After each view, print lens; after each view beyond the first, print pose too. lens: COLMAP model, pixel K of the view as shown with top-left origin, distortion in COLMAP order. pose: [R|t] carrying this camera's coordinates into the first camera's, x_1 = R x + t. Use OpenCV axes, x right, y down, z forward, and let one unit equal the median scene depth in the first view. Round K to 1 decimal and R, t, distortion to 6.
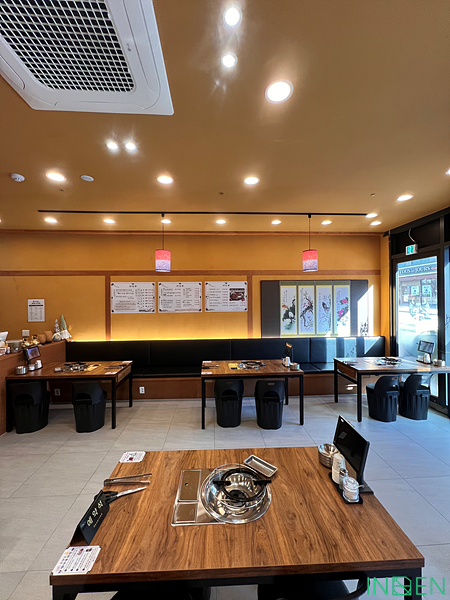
lens RADIAL K [[242.1, 0, 224.7], [0, 242.1, 297.7], [0, 0, 1]] dist [-0.001134, -0.000188]
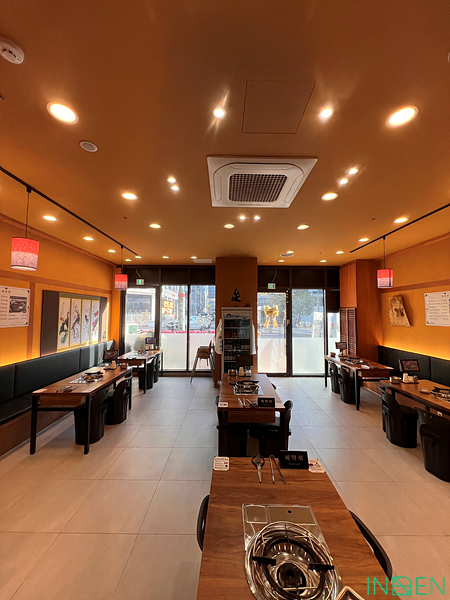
lens RADIAL K [[242.1, 0, 224.7], [0, 242.1, 297.7], [0, 0, 1]] dist [-0.001134, -0.000188]
pose [[0.042397, 0.070208, 0.996631, -0.692129], [-0.021632, 0.997359, -0.069339, 0.003935], [-0.998867, -0.018620, 0.043803, 0.308801]]
